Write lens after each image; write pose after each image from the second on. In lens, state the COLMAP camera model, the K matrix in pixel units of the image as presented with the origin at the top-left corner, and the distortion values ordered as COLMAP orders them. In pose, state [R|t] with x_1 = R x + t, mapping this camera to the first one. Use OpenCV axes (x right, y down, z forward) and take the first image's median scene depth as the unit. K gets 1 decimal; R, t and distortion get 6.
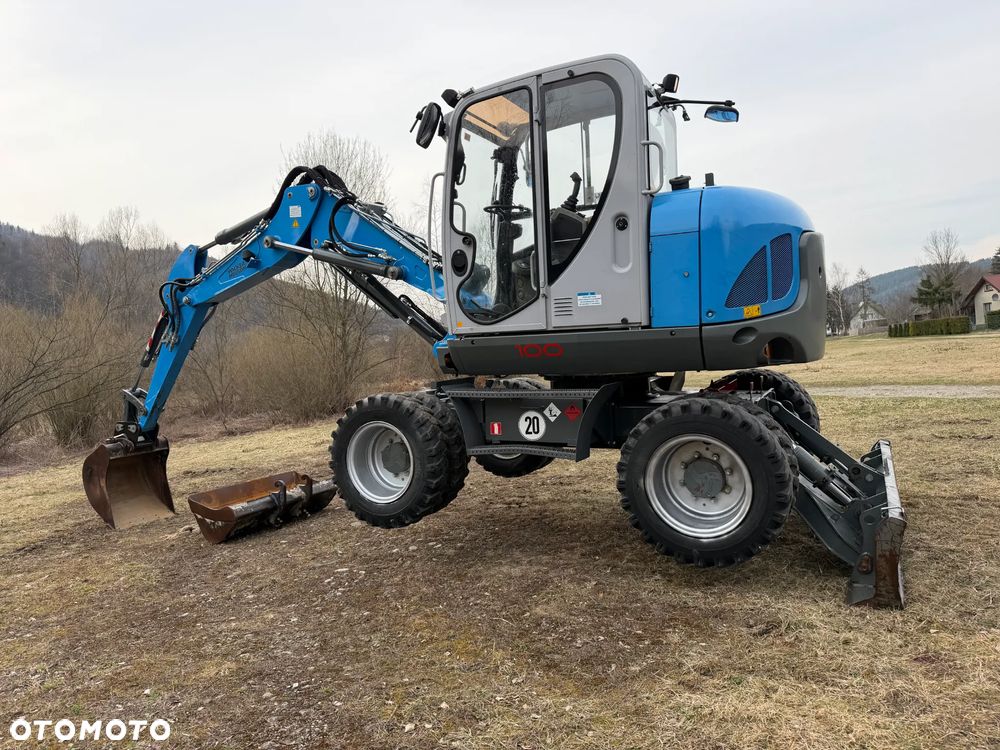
lens RADIAL K [[679.3, 0, 500.0], [0, 679.3, 375.0], [0, 0, 1]] dist [0.111383, -0.173503]
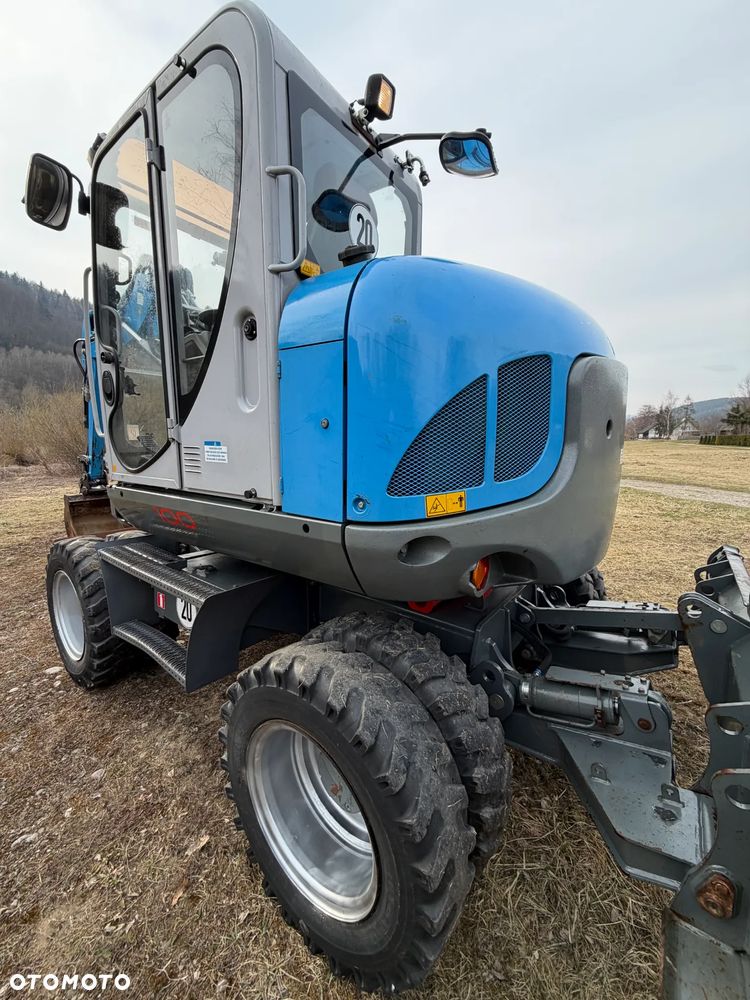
lens RADIAL K [[389.8, 0, 376.4], [0, 389.8, 495.7], [0, 0, 1]] dist [-0.001641, -0.000147]
pose [[0.983516, 0.080935, -0.161699, 0.328042], [-0.065607, 0.993022, 0.097991, -0.112069], [0.168501, -0.085767, 0.981963, 0.638567]]
